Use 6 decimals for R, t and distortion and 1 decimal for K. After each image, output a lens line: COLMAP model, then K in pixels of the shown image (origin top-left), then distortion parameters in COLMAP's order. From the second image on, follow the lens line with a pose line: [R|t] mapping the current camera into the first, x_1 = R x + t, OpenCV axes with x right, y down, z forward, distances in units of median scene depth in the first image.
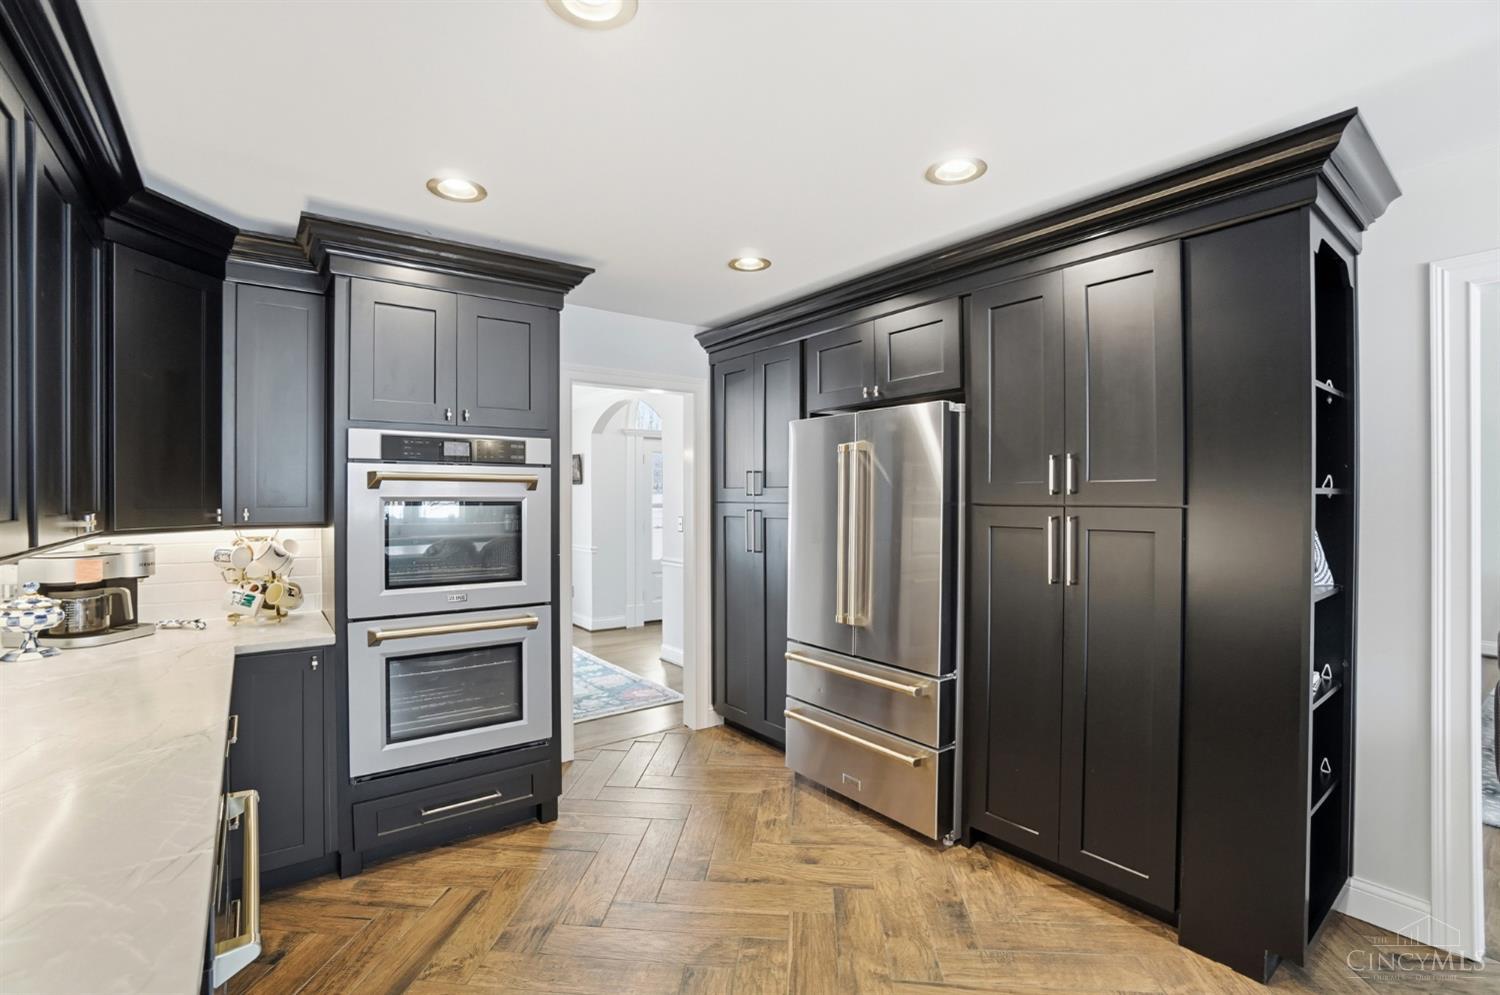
lens RADIAL K [[656.3, 0, 750.0], [0, 656.3, 497.5], [0, 0, 1]] dist [-0.035994, -0.000432]
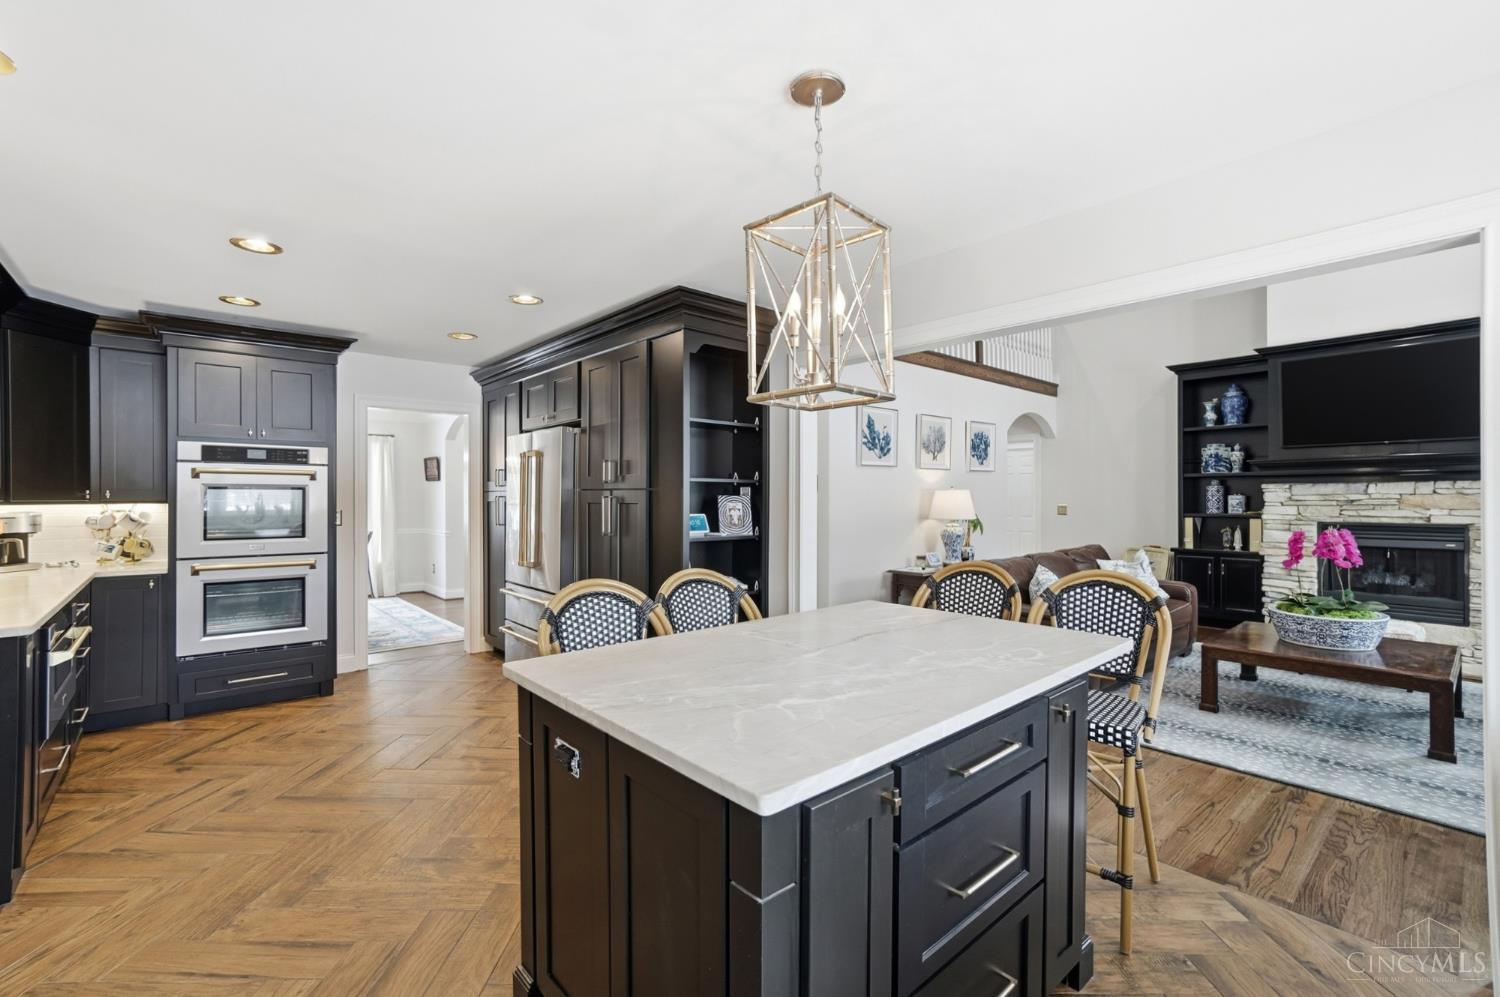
lens RADIAL K [[638.9, 0, 750.0], [0, 638.9, 498.5], [0, 0, 1]] dist [0.000163, 0.000903]
pose [[0.997610, 0.002835, 0.069040, 0.671280], [-0.003157, 0.999985, 0.004554, 0.024126], [-0.069026, -0.004761, 0.997603, -0.669247]]
